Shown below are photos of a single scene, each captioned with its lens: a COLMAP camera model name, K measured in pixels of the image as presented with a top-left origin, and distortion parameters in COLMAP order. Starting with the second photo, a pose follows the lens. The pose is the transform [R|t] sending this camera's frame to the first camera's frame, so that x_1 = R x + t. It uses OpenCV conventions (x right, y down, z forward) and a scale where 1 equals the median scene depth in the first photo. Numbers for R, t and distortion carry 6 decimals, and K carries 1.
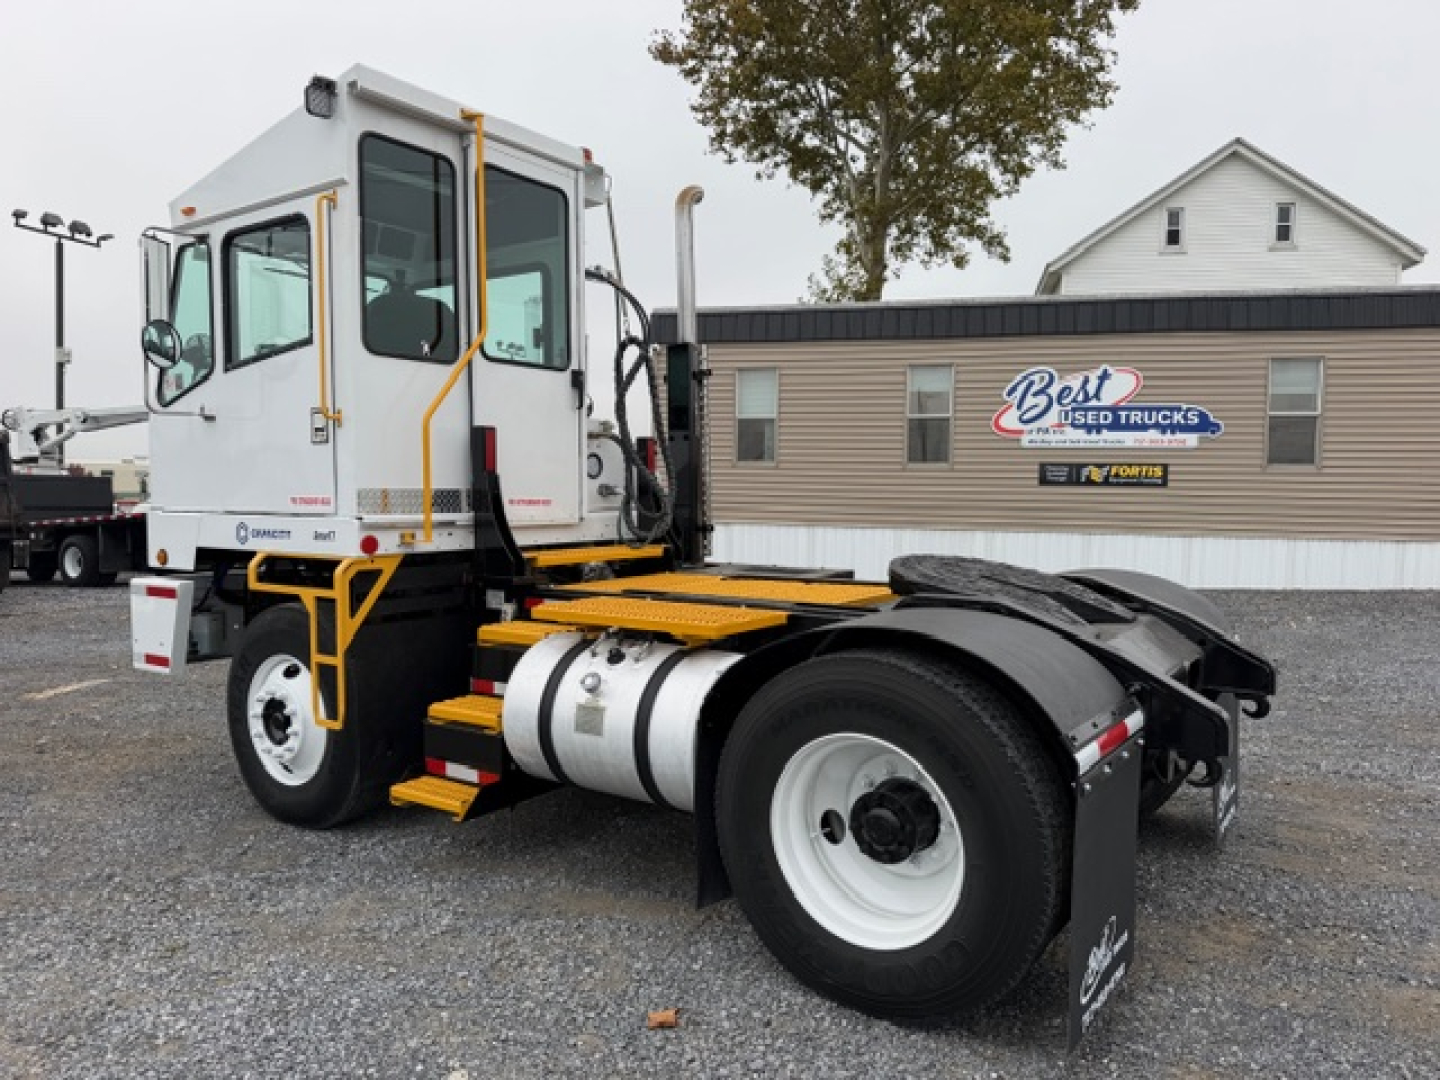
lens RADIAL K [[1008.8, 0, 722.4], [0, 1008.8, 540.4], [0, 0, 1]] dist [0.044377, -0.008077]
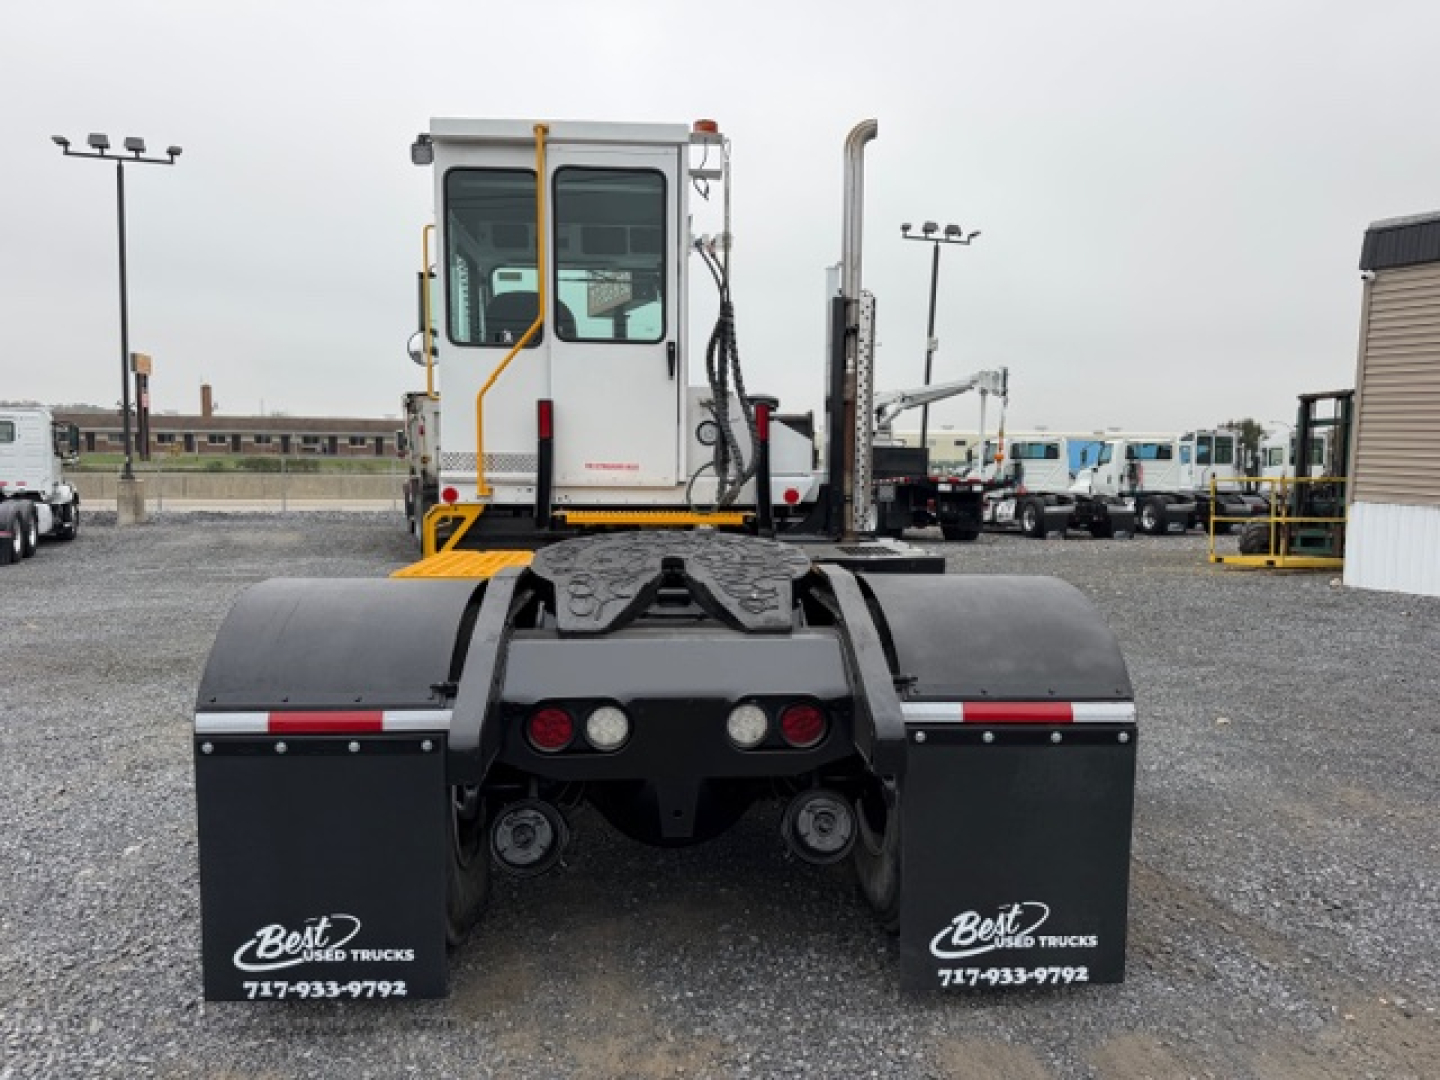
lens RADIAL K [[1008.8, 0, 682.2], [0, 1008.8, 558.6], [0, 0, 1]] dist [0.044377, -0.008077]
pose [[0.632256, 0.091251, -0.769367, 0.690607], [-0.056353, 0.995826, 0.071801, -0.020112], [0.772708, -0.002040, 0.634759, 0.342251]]
